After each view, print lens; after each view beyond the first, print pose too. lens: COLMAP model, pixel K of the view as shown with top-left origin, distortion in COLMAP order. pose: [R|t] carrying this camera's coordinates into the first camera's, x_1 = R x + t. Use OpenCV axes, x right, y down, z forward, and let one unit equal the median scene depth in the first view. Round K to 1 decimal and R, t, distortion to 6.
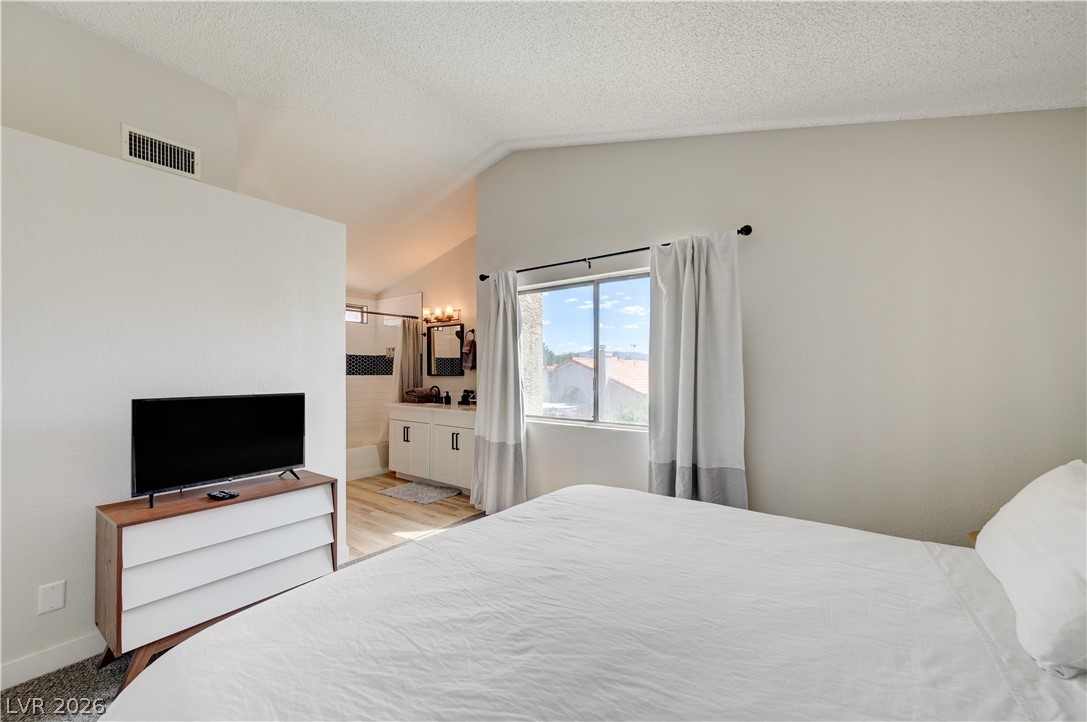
lens RADIAL K [[419.2, 0, 545.7], [0, 419.2, 370.5], [0, 0, 1]] dist [0.006229, -0.000164]
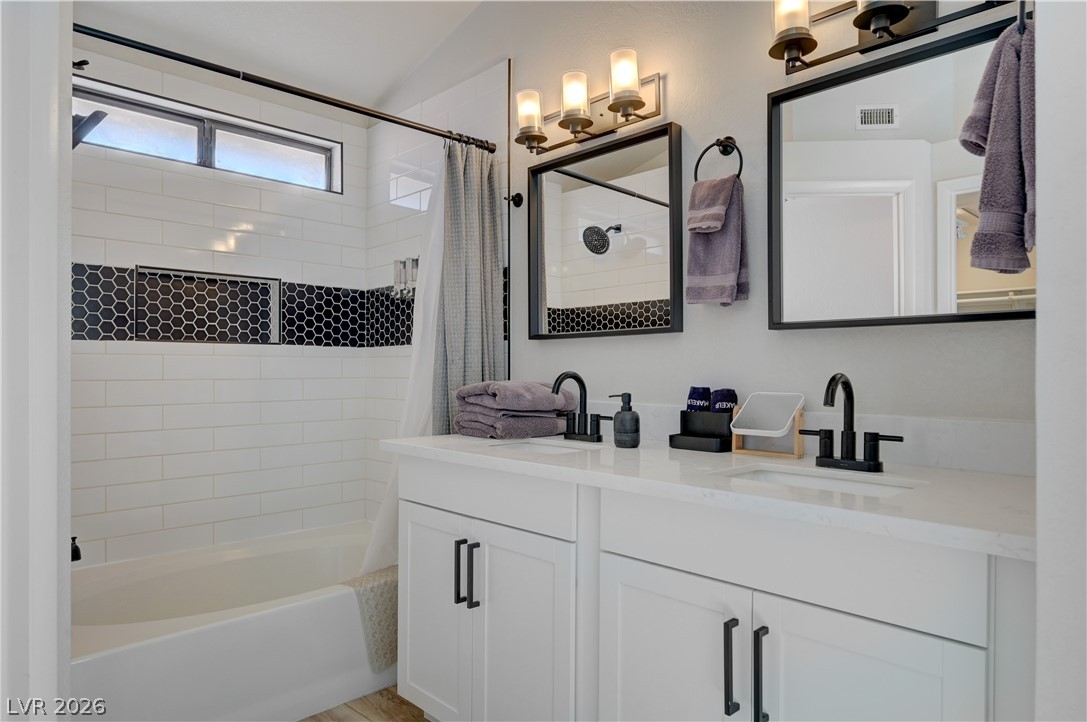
lens RADIAL K [[775.3, 0, 543.6], [0, 775.3, 364.3], [0, 0, 1]] dist [-0.000717, 0.001342]
pose [[0.982441, 0.002284, -0.186557, -0.194373], [-0.002736, 0.999994, -0.002169, 0.033519], [0.186551, 0.002642, 0.982442, 0.541738]]
